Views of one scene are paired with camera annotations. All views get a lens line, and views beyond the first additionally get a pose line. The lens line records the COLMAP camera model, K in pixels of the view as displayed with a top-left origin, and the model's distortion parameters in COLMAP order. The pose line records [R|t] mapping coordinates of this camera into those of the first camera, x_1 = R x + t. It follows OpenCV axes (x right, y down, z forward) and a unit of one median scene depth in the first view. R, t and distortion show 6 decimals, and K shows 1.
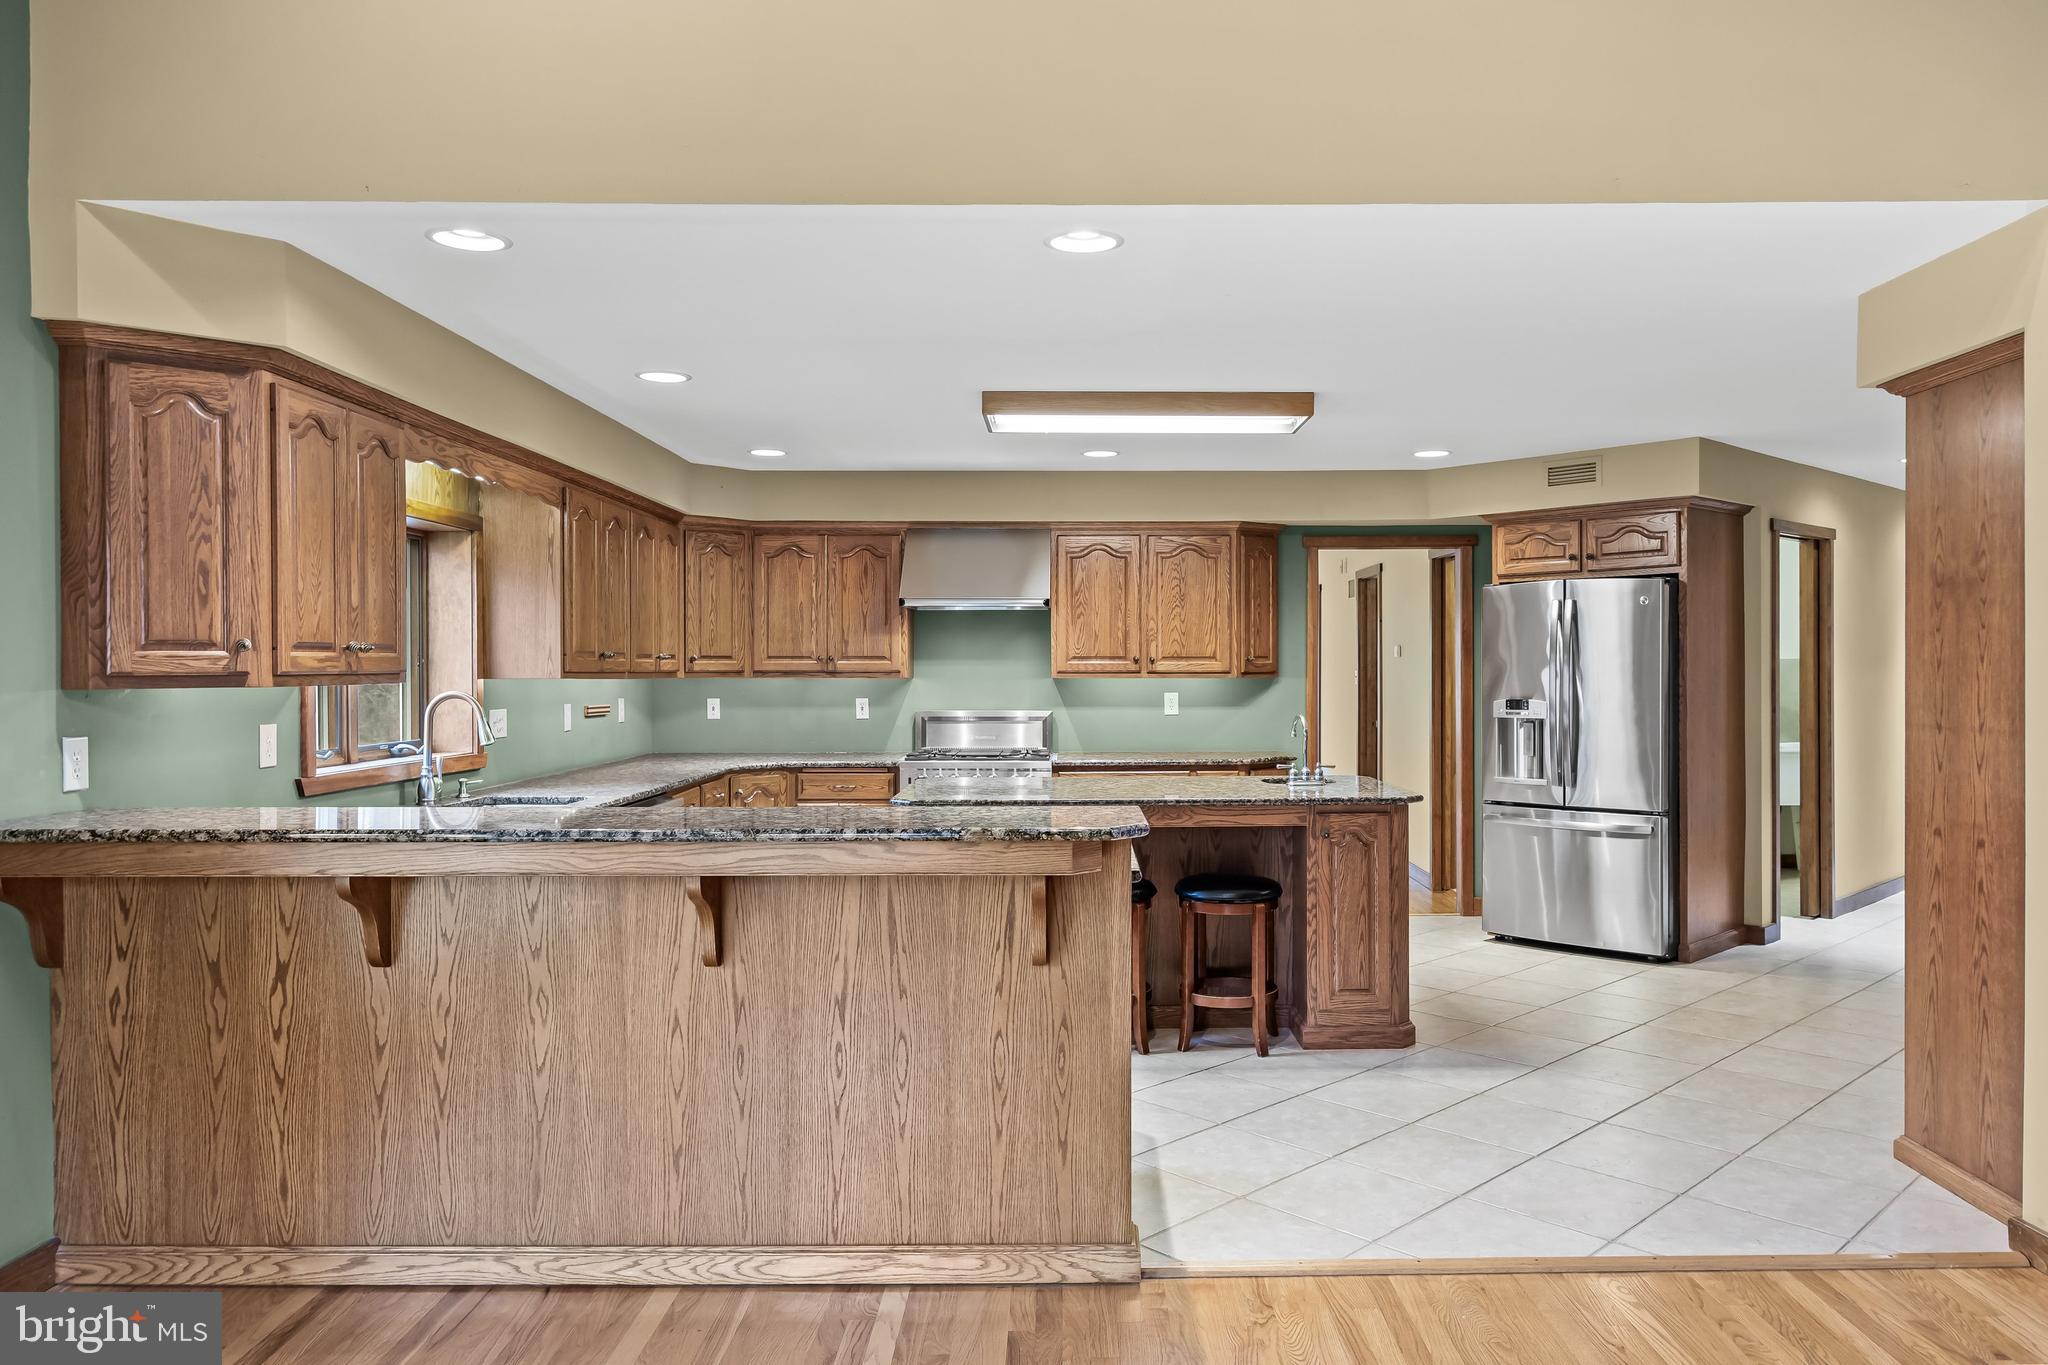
lens RADIAL K [[1426.6, 0, 1087.4], [0, 1426.6, 680.8], [0, 0, 1]] dist [-0.001018, -0.000311]
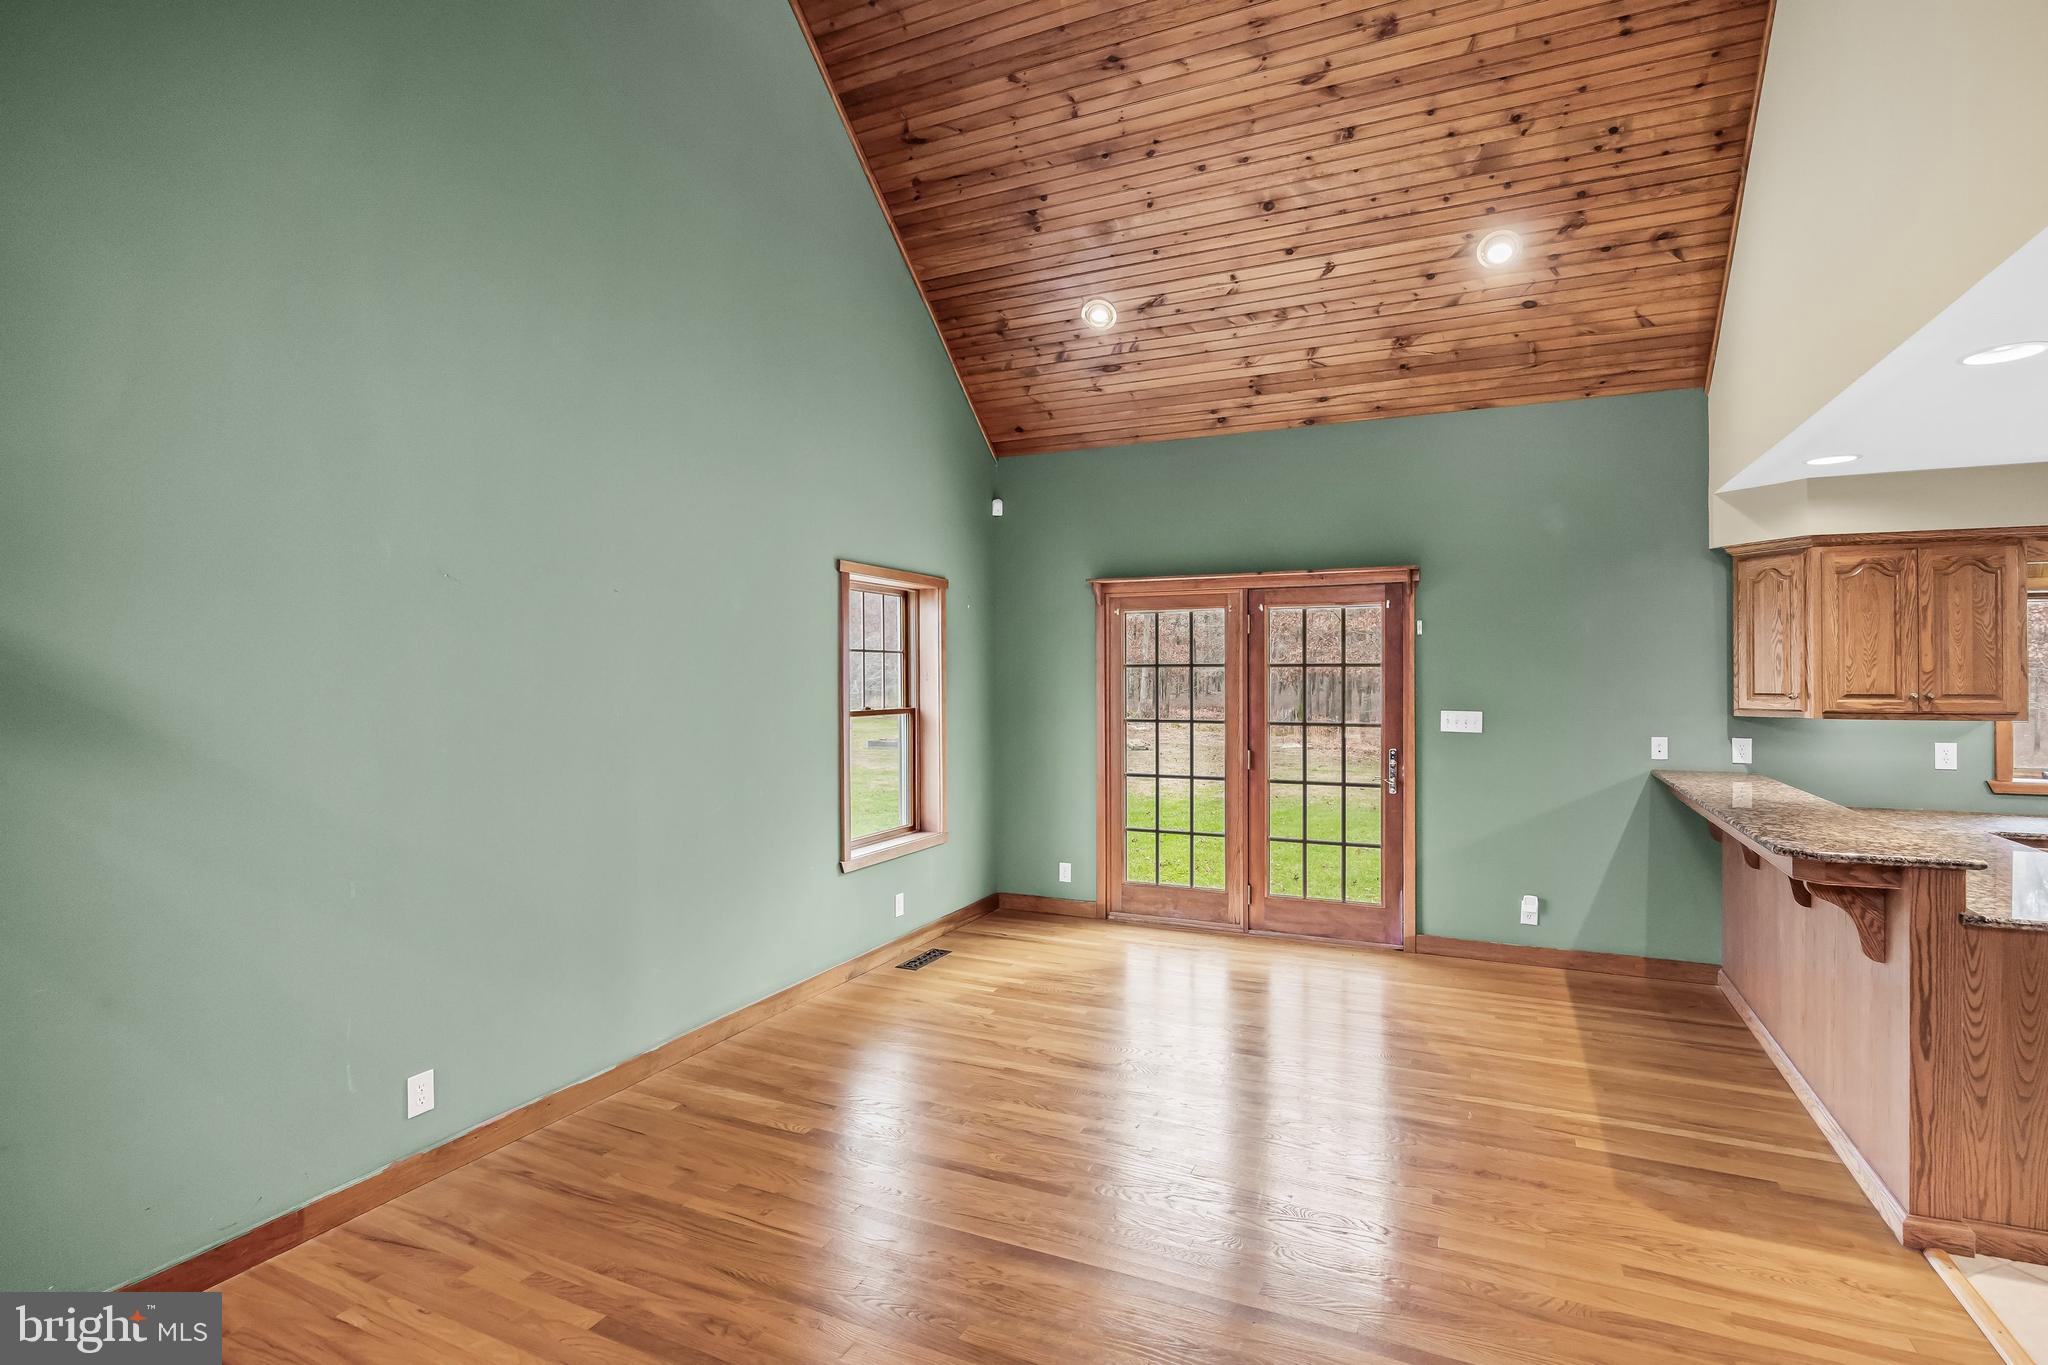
lens RADIAL K [[990.0, 0, 1031.4], [0, 990.0, 671.3], [0, 0, 1]] dist [-0.004926, -0.001902]
pose [[-0.429168, 0.001172, -0.903224, 0.472394], [-0.006368, 0.999970, 0.004323, -0.026507], [0.903202, 0.007607, -0.429148, 0.299951]]
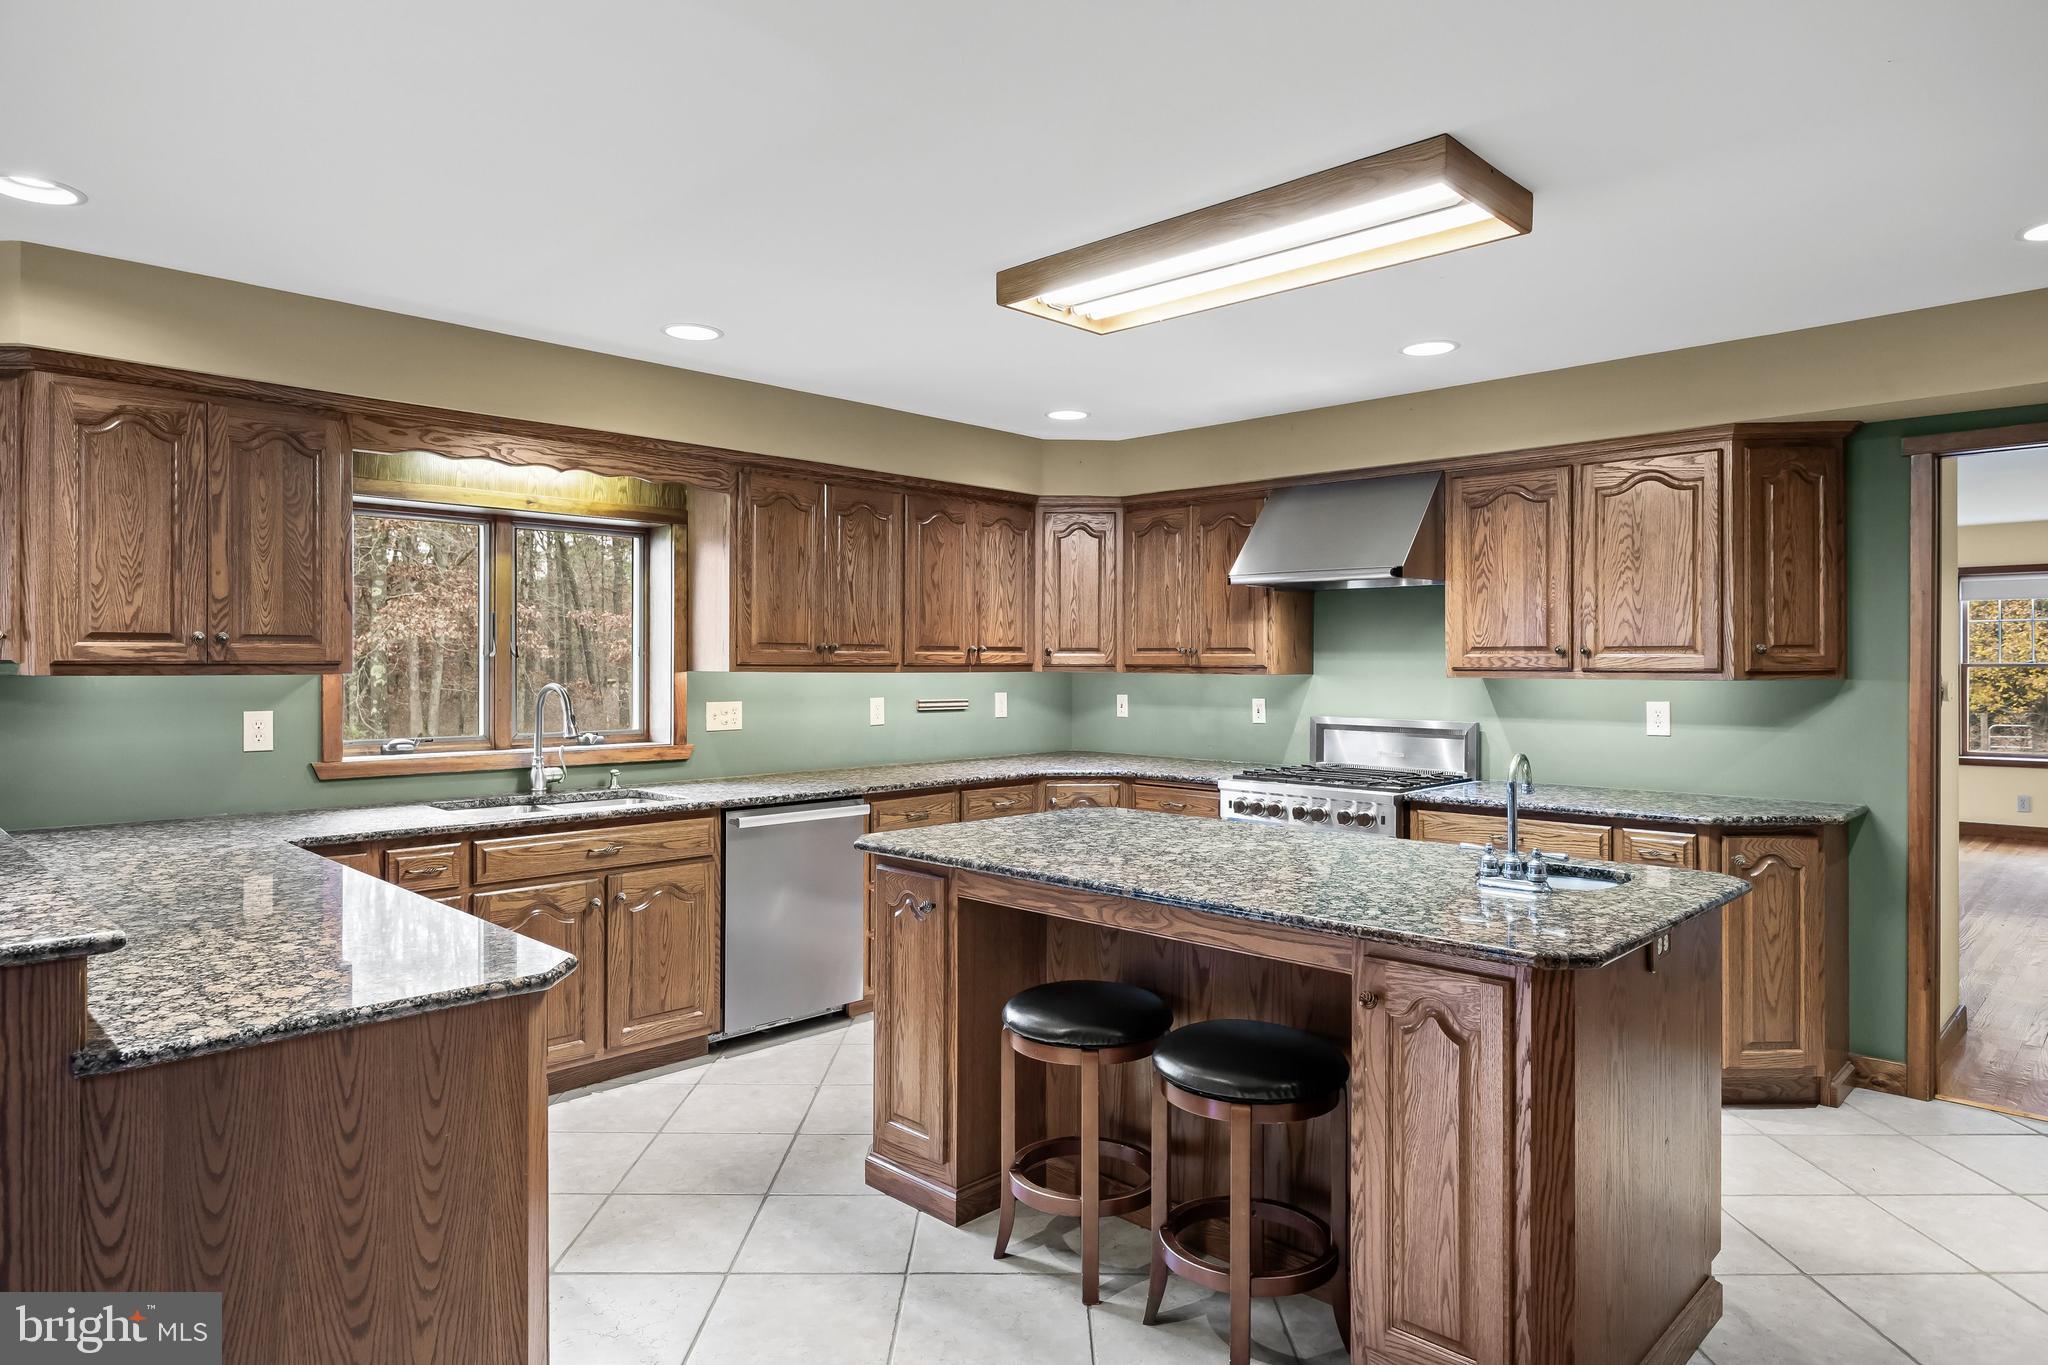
lens RADIAL K [[1209.3, 0, 1029.4], [0, 1209.3, 663.8], [0, 0, 1]] dist [-0.009514, -0.003616]
pose [[0.708695, 0.004420, -0.705501, 0.257424], [-0.009979, 0.999943, -0.003759, -0.004283], [0.705444, 0.009704, 0.708699, 0.421064]]
